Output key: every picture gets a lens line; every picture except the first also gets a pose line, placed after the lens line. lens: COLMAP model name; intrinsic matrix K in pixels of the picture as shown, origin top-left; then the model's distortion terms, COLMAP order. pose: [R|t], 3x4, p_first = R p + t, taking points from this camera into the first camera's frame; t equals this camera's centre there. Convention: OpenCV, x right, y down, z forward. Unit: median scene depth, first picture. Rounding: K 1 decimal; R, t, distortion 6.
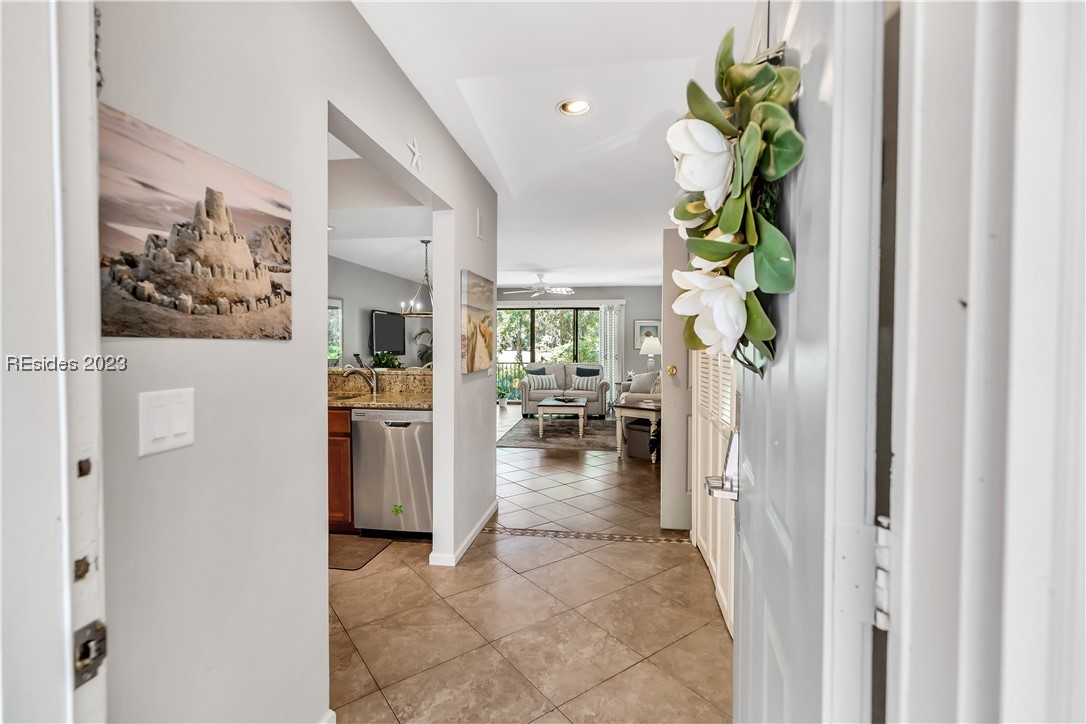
lens RADIAL K [[485.4, 0, 544.1], [0, 485.4, 354.4], [0, 0, 1]] dist [0.002269, 0.000558]
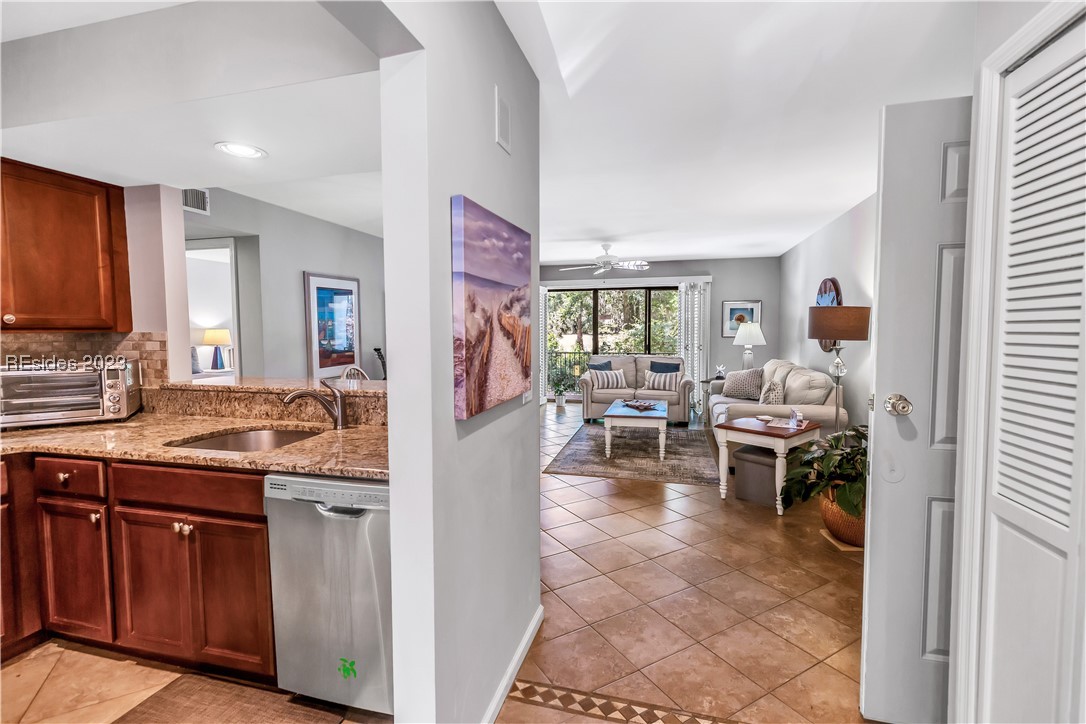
lens RADIAL K [[485.4, 0, 546.1], [0, 485.4, 356.6], [0, 0, 1]] dist [0.002269, 0.000558]
pose [[0.992646, 0.001124, -0.121044, -0.009108], [0.003690, 0.999211, 0.039539, -0.014707], [0.120993, -0.039695, 0.991859, 0.199377]]
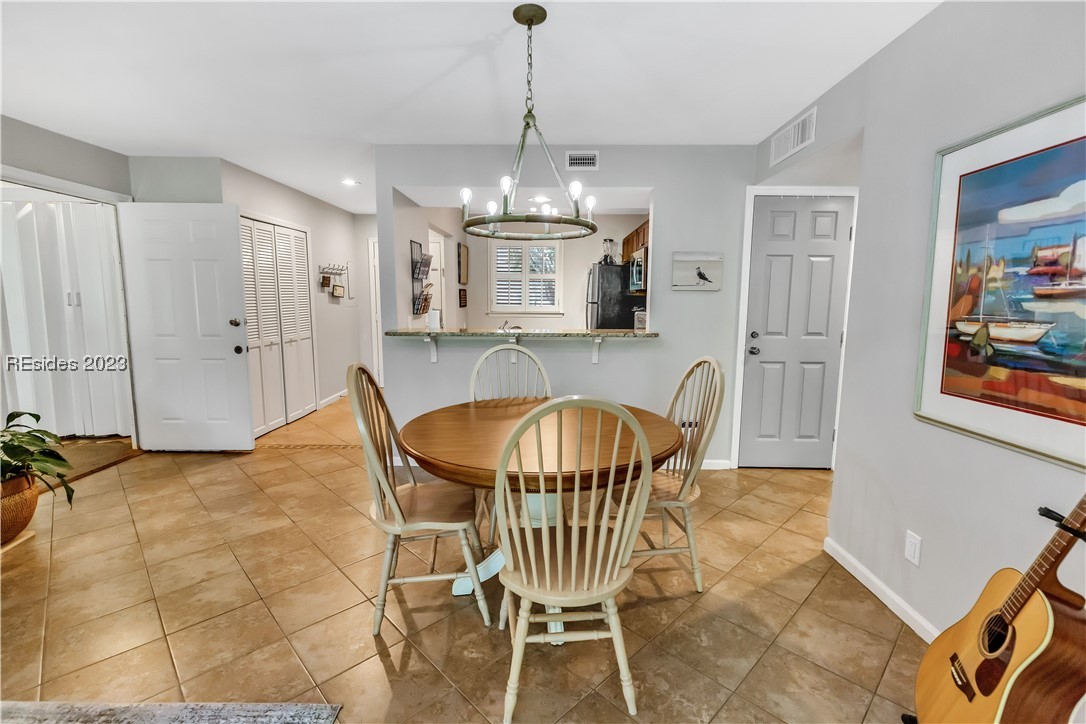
lens RADIAL K [[485.4, 0, 543.9], [0, 485.4, 357.2], [0, 0, 1]] dist [0.002269, 0.000558]
pose [[-0.992130, 0.009085, -0.124879, -0.142922], [-0.008925, 0.989696, 0.142909, -0.025845], [0.124890, 0.142899, -0.981826, 0.954842]]
